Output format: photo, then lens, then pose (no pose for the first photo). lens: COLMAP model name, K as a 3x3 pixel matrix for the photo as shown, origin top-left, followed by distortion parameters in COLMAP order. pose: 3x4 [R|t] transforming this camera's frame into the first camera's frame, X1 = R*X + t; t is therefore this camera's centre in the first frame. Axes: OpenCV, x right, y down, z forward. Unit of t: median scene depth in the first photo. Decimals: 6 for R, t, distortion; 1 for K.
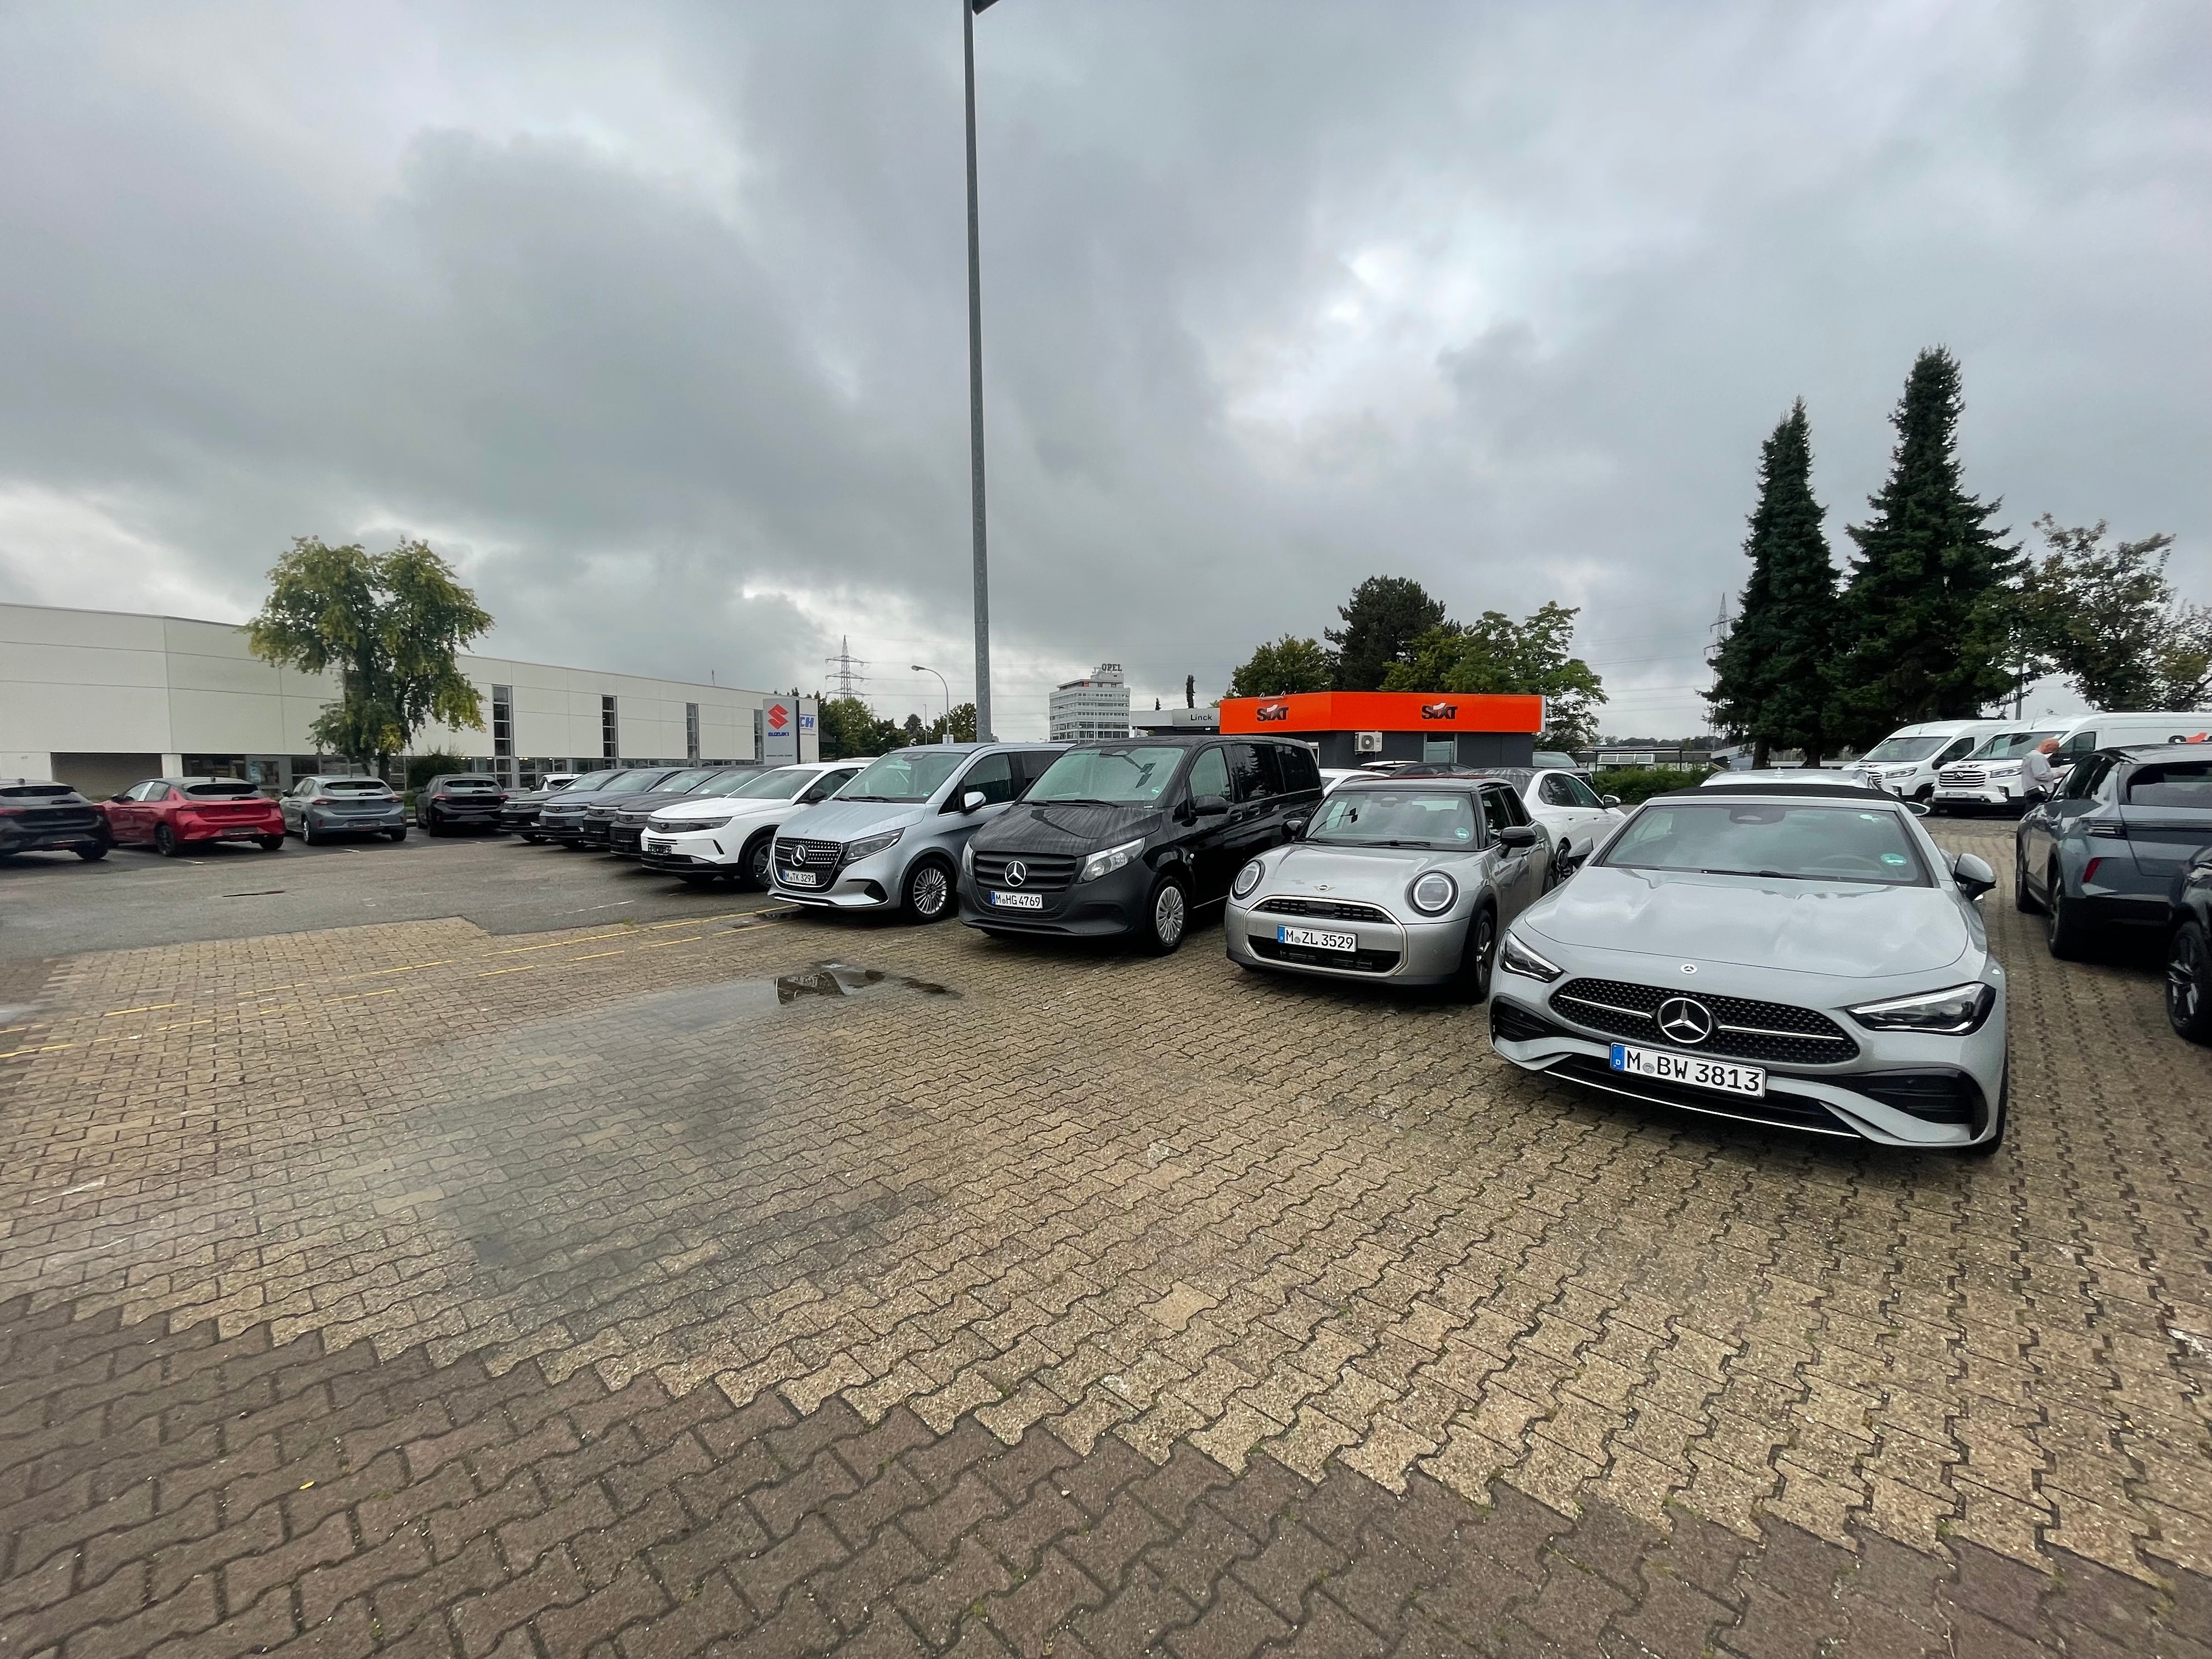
lens RADIAL K [[884.5, 0, 1107.4], [0, 884.5, 819.7], [0, 0, 1]] dist [-0.000873, 0.003953]
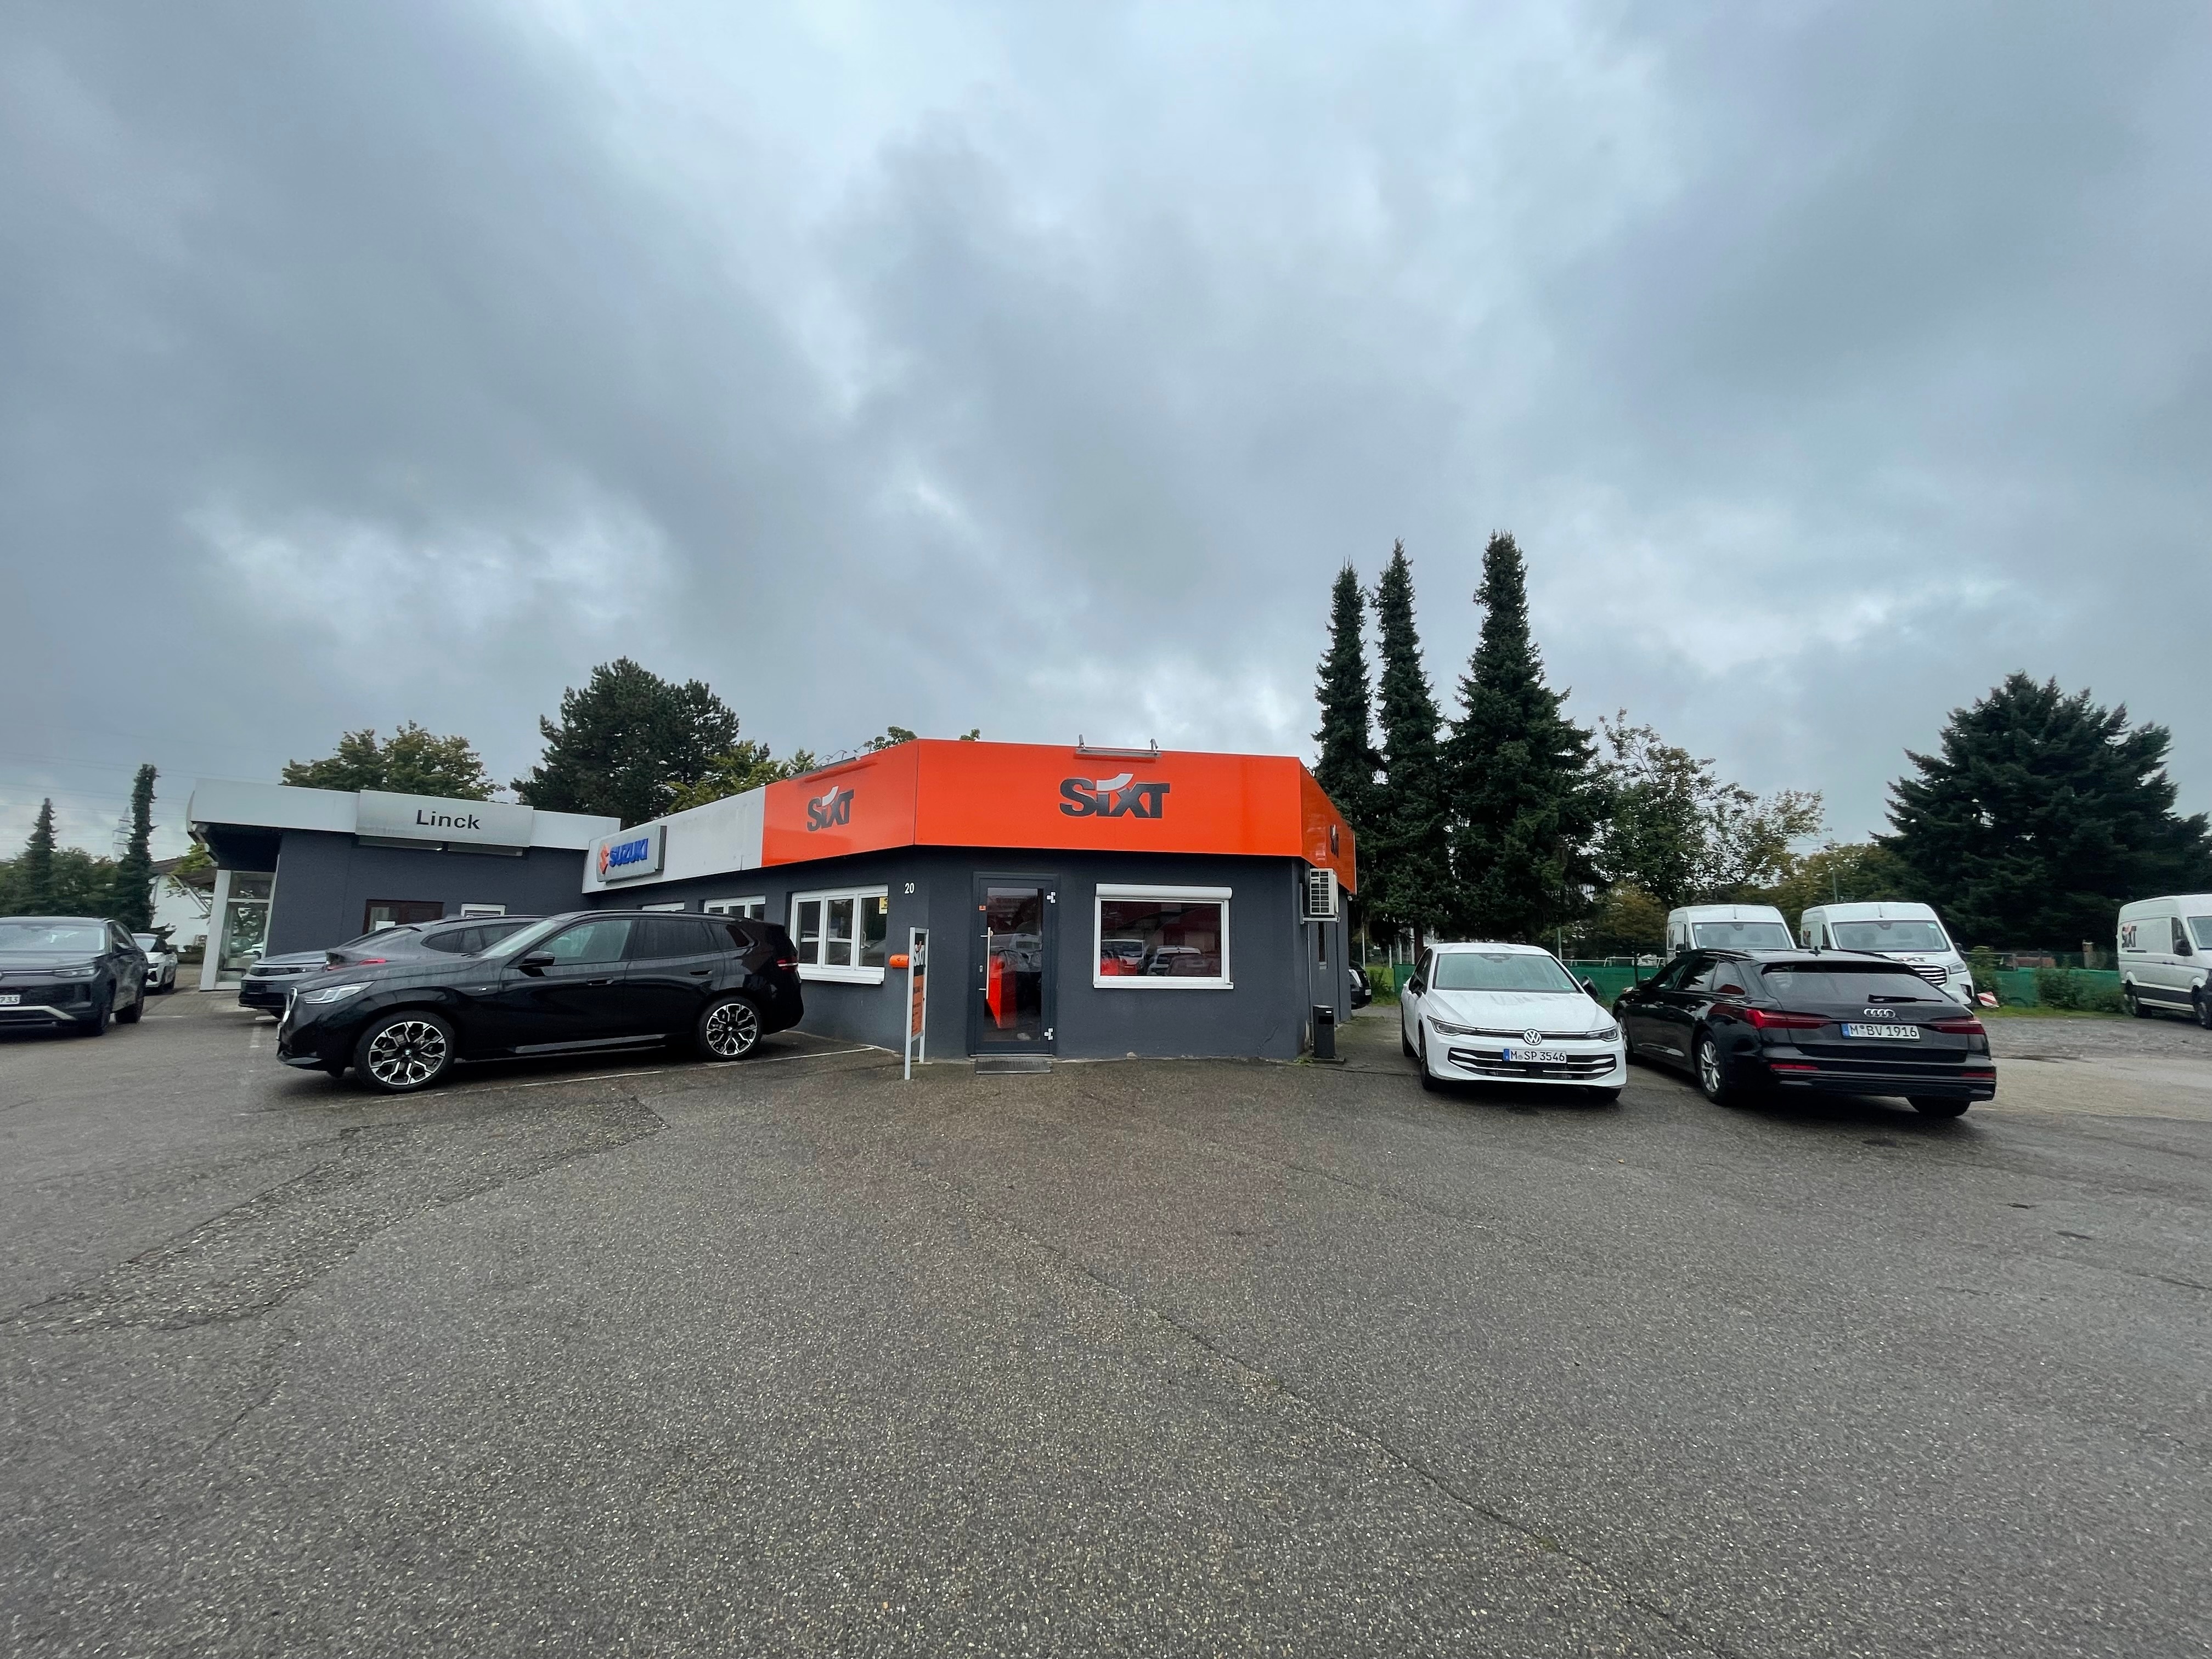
lens RADIAL K [[881.8, 0, 1098.6], [0, 881.8, 831.3], [0, 0, 1]] dist [-0.001406, -0.000012]
pose [[0.555055, 0.117095, 0.823531, -0.017493], [0.036845, 0.985610, -0.164973, -0.009788], [-0.830997, 0.121912, 0.542753, 0.160344]]
